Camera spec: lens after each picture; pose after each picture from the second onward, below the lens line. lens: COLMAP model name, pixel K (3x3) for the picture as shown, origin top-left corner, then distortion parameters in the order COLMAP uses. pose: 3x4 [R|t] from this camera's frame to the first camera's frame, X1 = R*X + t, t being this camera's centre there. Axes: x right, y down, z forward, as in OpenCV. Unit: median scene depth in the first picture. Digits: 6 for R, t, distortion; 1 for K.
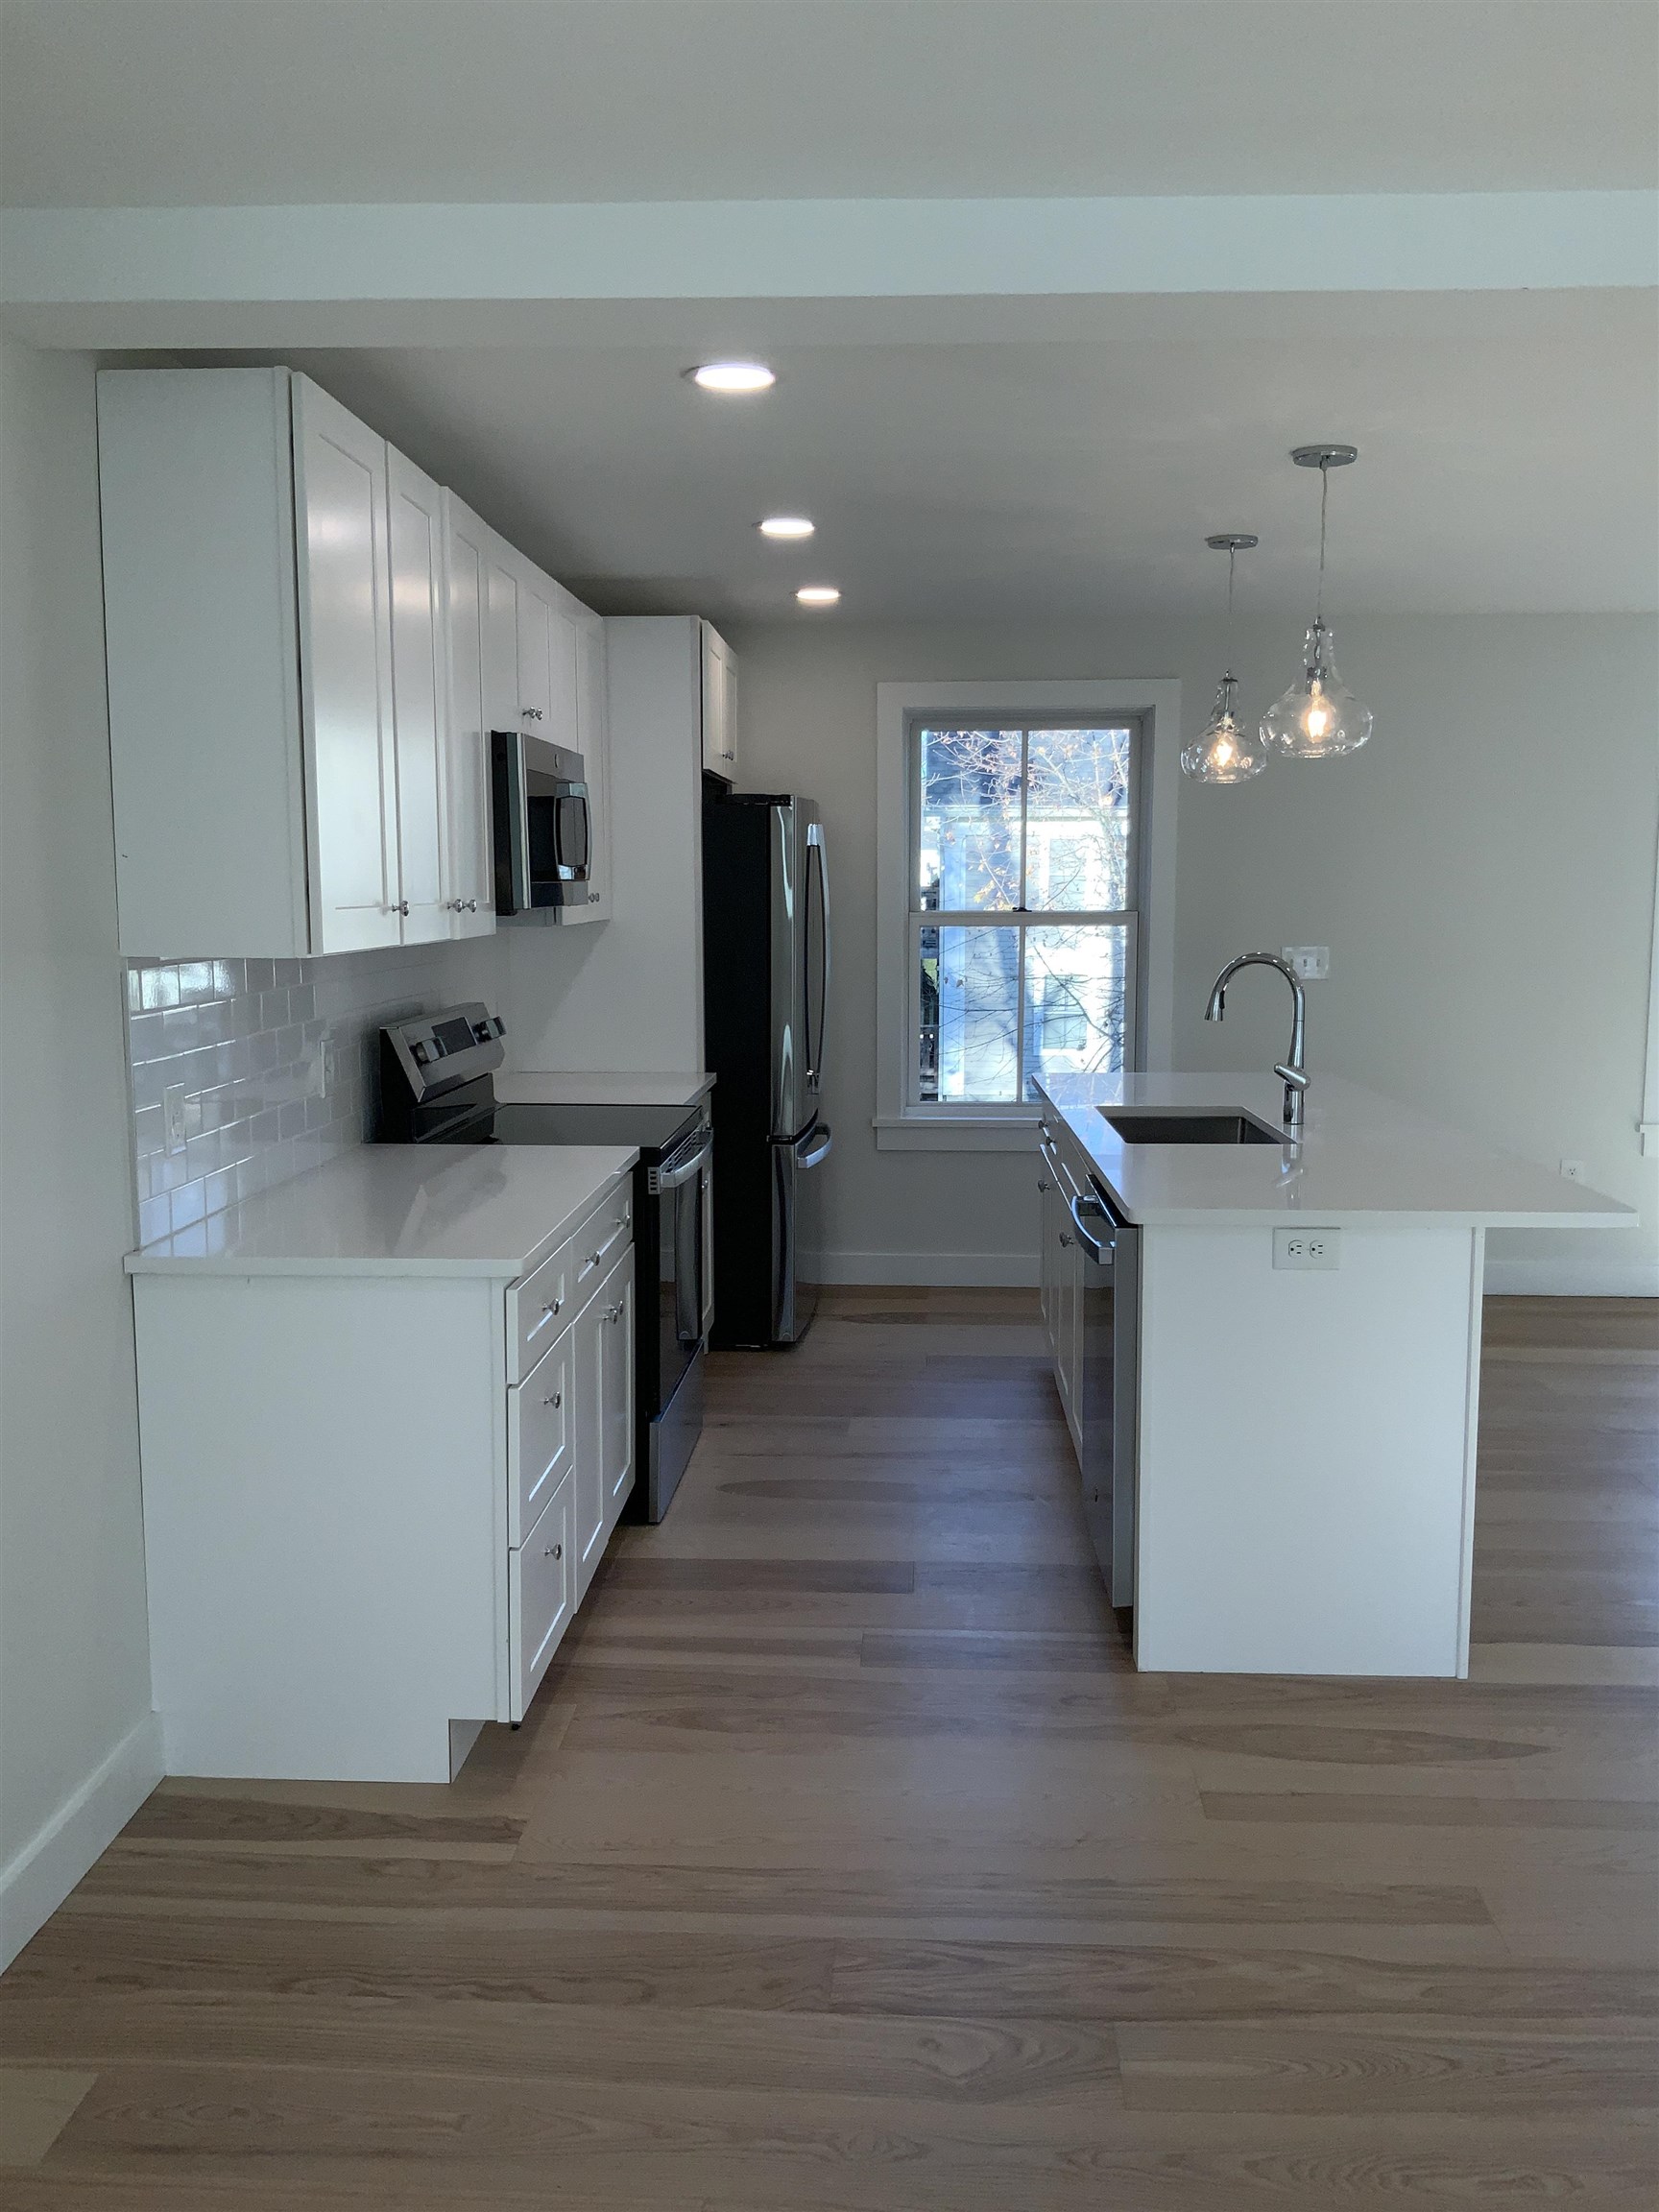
lens RADIAL K [[1842.4, 0, 817.7], [0, 1842.4, 1112.1], [0, 0, 1]] dist [0.057147, -0.093707]
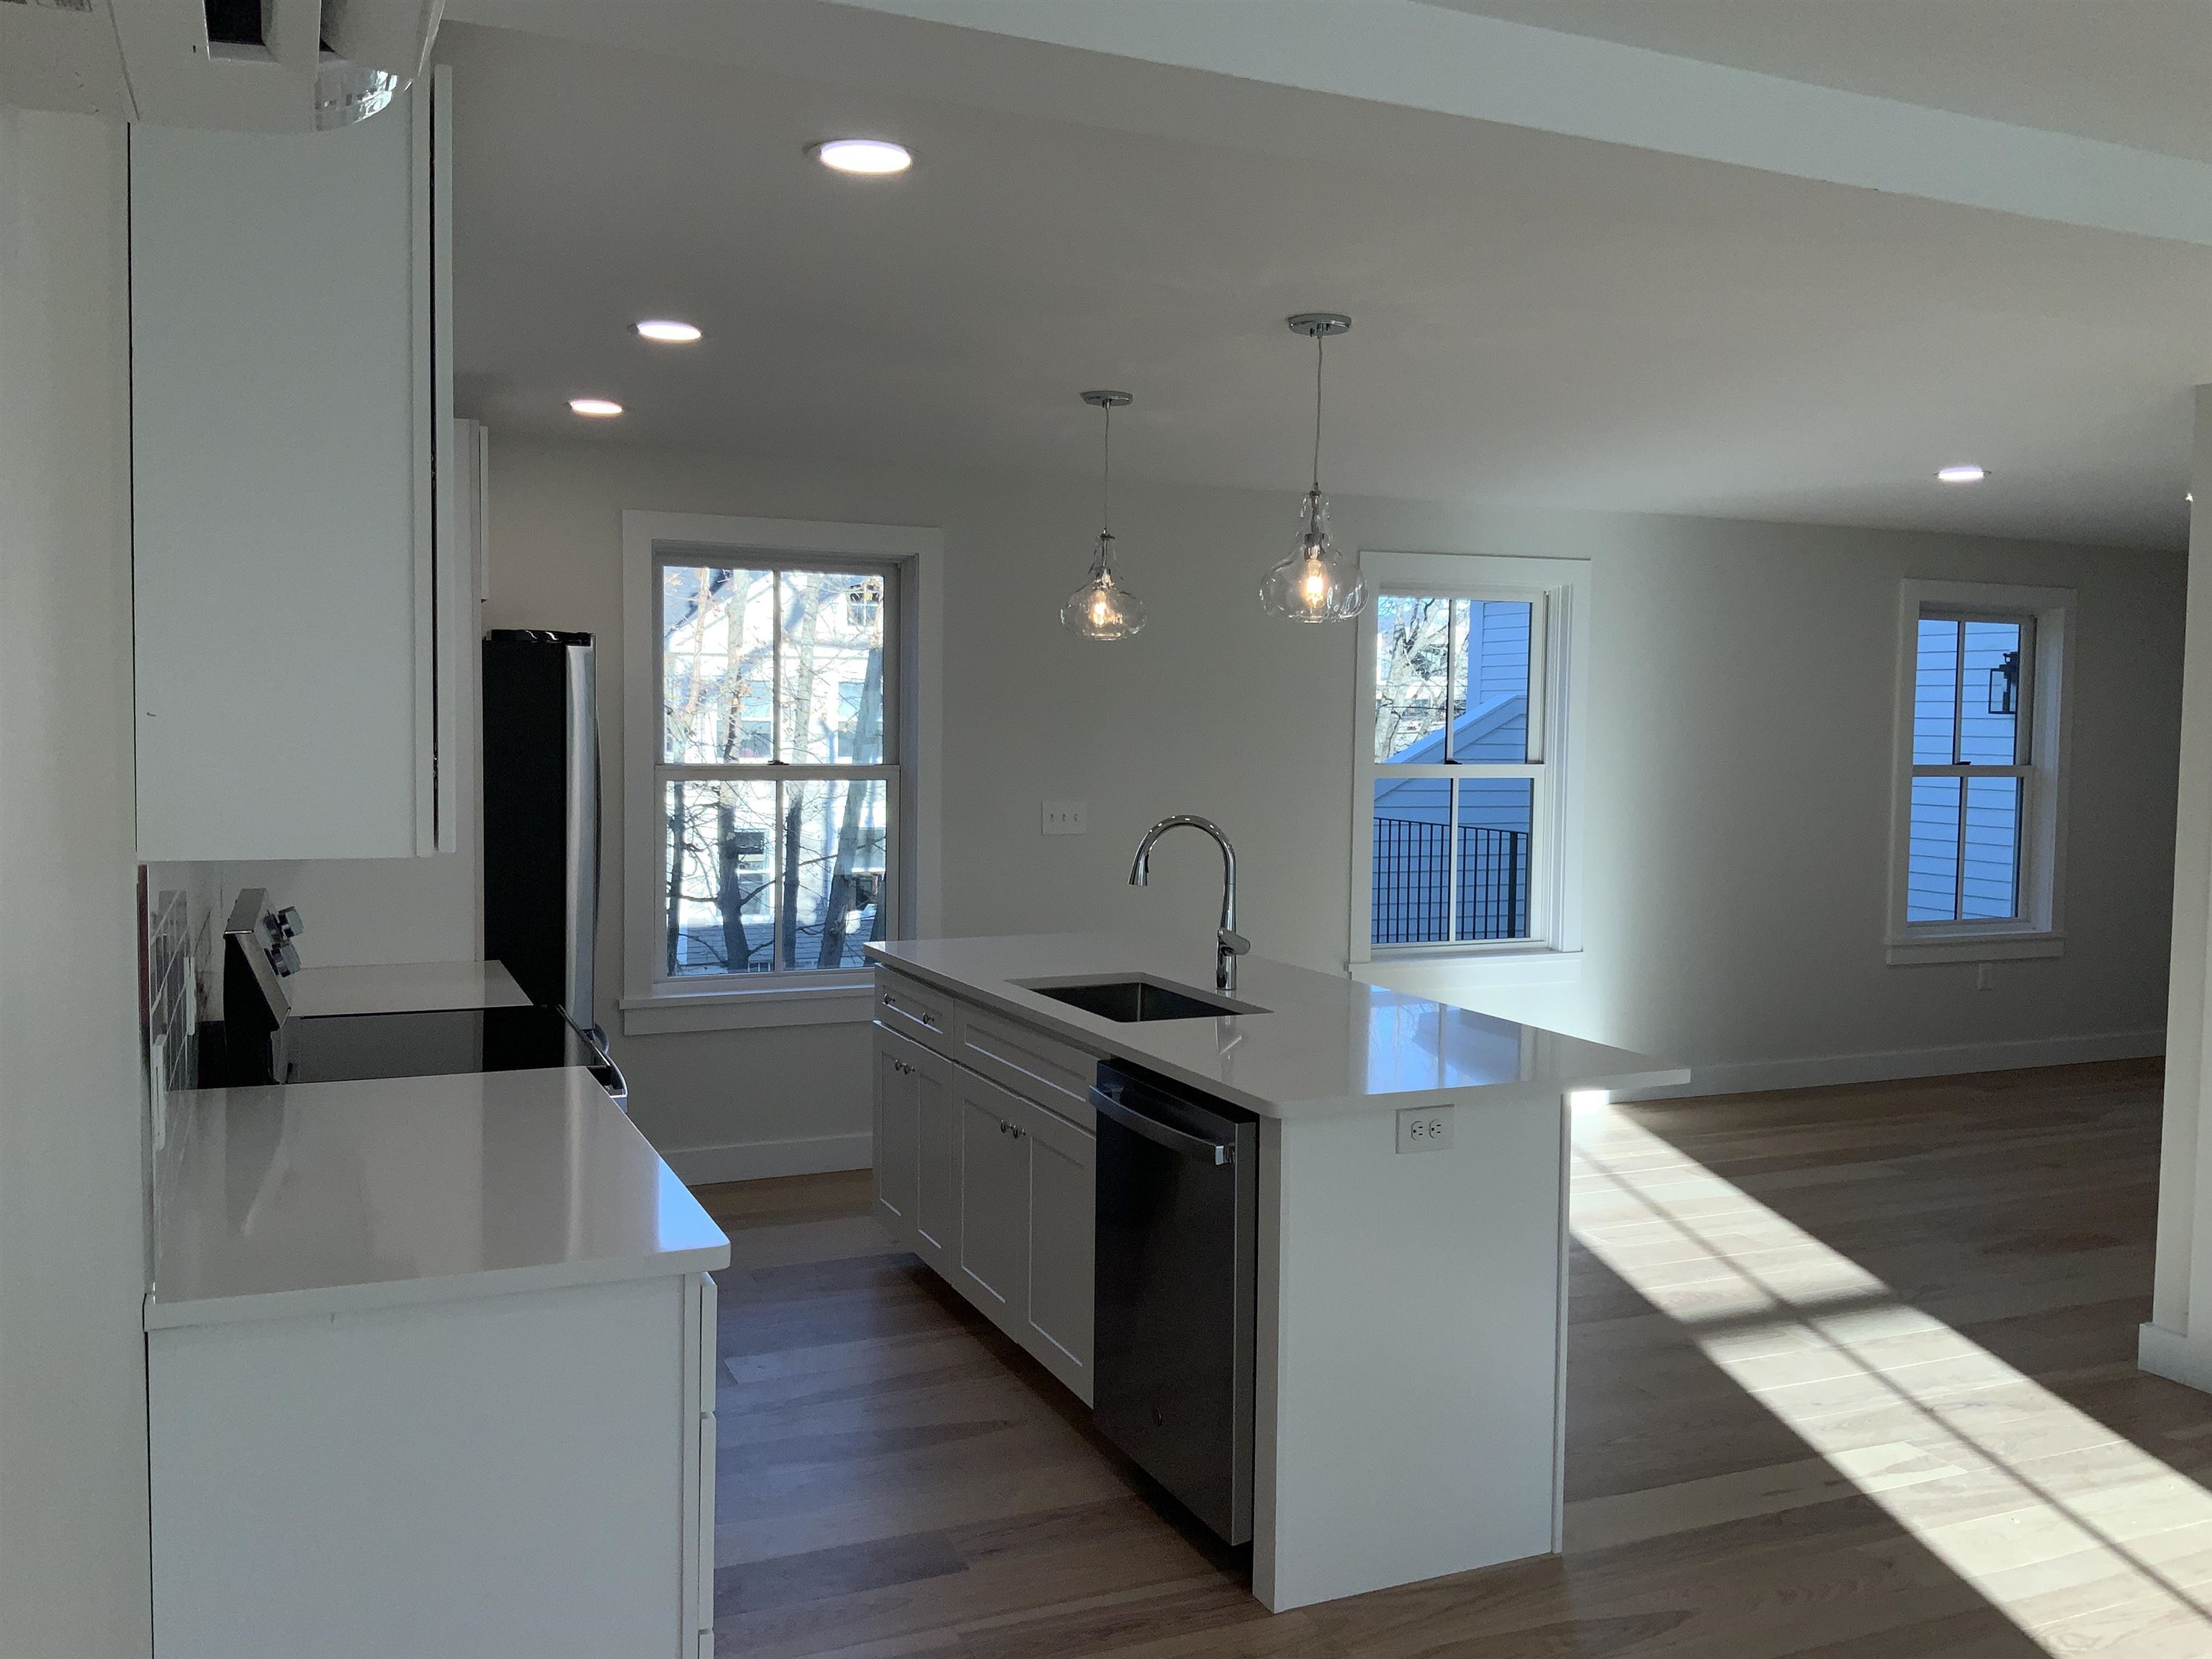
lens RADIAL K [[1842.4, 0, 1105.4], [0, 1842.4, 828.2], [0, 0, 1]] dist [0.057147, -0.093707]
pose [[0.897897, -0.011887, 0.440045, -0.228983], [0.040638, 0.997605, -0.055970, -0.026553], [-0.438325, 0.068138, 0.896230, 0.146482]]
